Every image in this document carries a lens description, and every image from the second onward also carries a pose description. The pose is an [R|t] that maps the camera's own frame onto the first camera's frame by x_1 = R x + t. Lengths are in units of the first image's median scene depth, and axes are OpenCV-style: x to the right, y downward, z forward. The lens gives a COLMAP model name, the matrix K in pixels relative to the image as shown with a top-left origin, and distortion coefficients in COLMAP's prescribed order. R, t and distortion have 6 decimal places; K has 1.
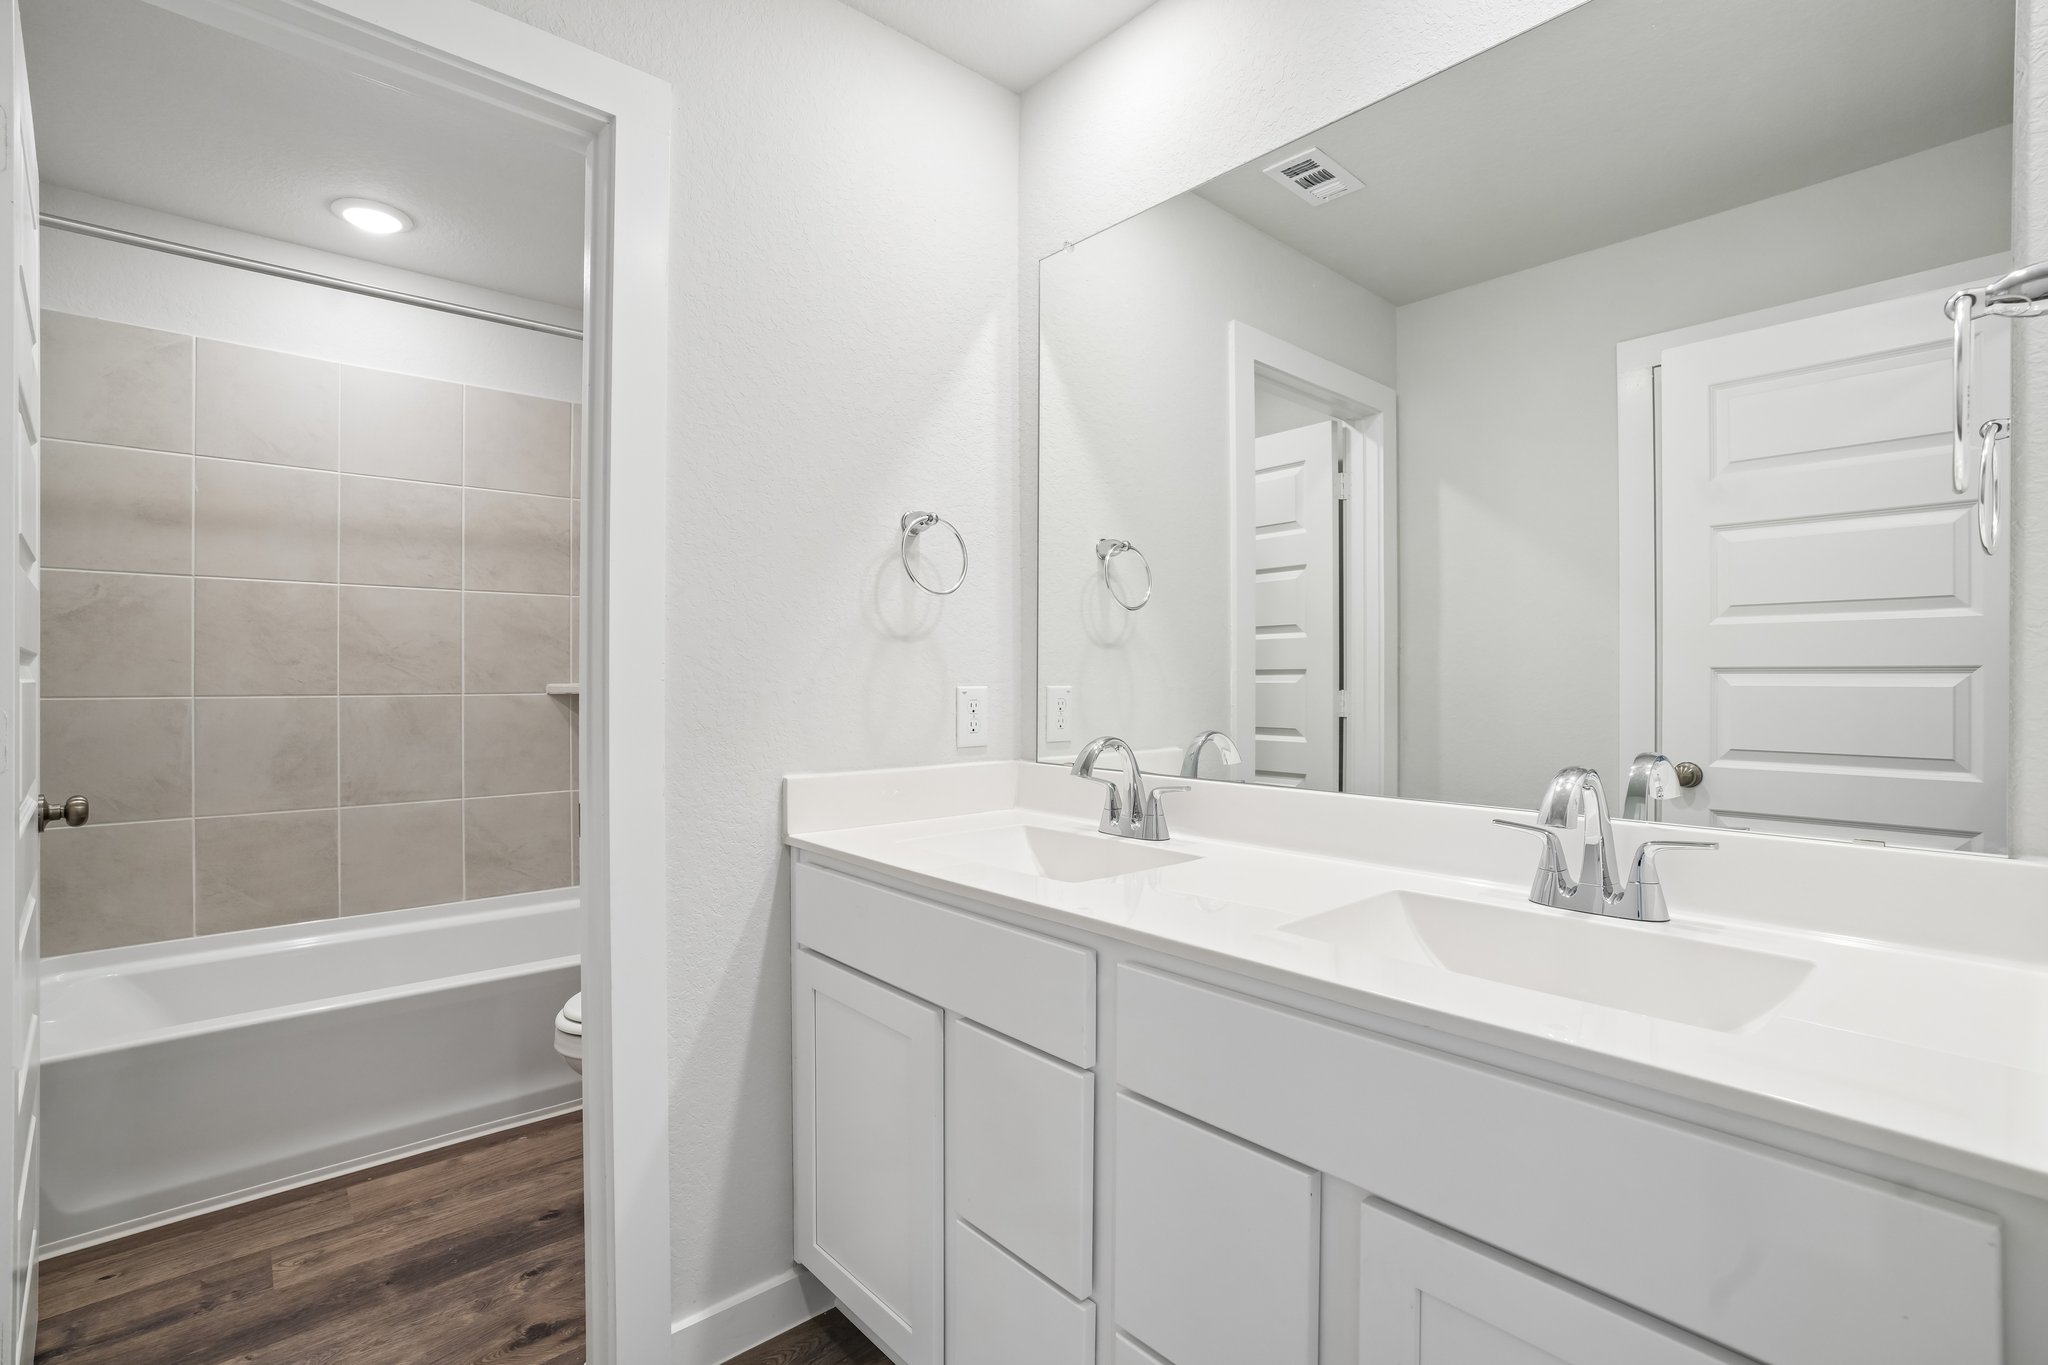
lens RADIAL K [[929.0, 0, 1039.4], [0, 929.0, 684.0], [0, 0, 1]] dist [-0.045001, 0.010023]
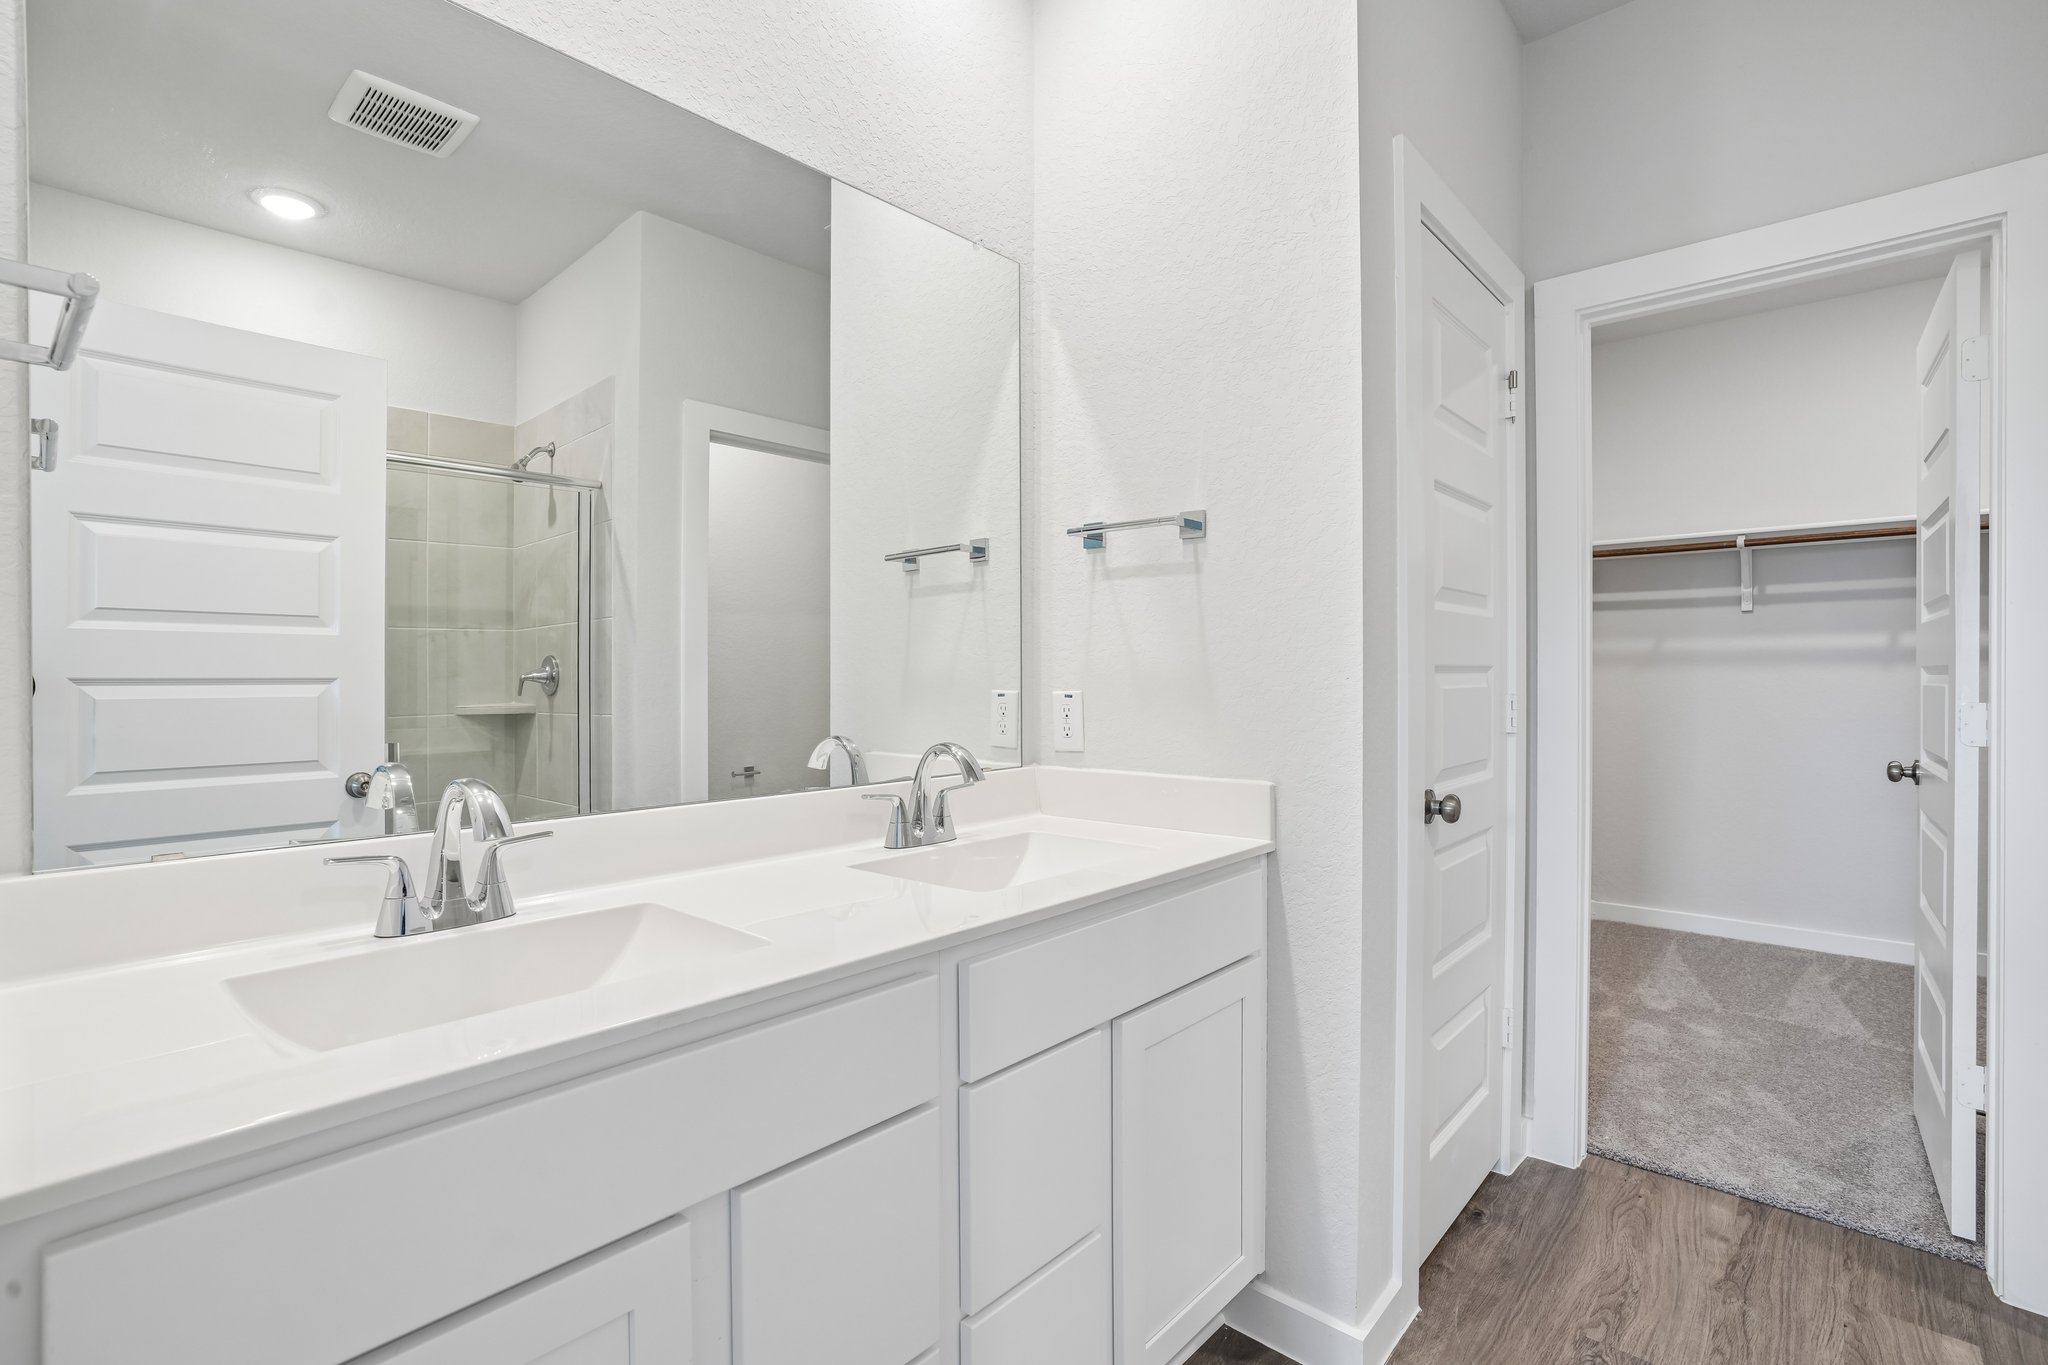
lens RADIAL K [[929.0, 0, 1027.8], [0, 929.0, 677.8], [0, 0, 1]] dist [-0.045001, 0.010023]
pose [[-0.091390, 0.004960, 0.995803, -1.021664], [0.016399, 0.999859, -0.003475, -0.006844], [-0.995680, 0.016013, -0.091458, 1.134219]]
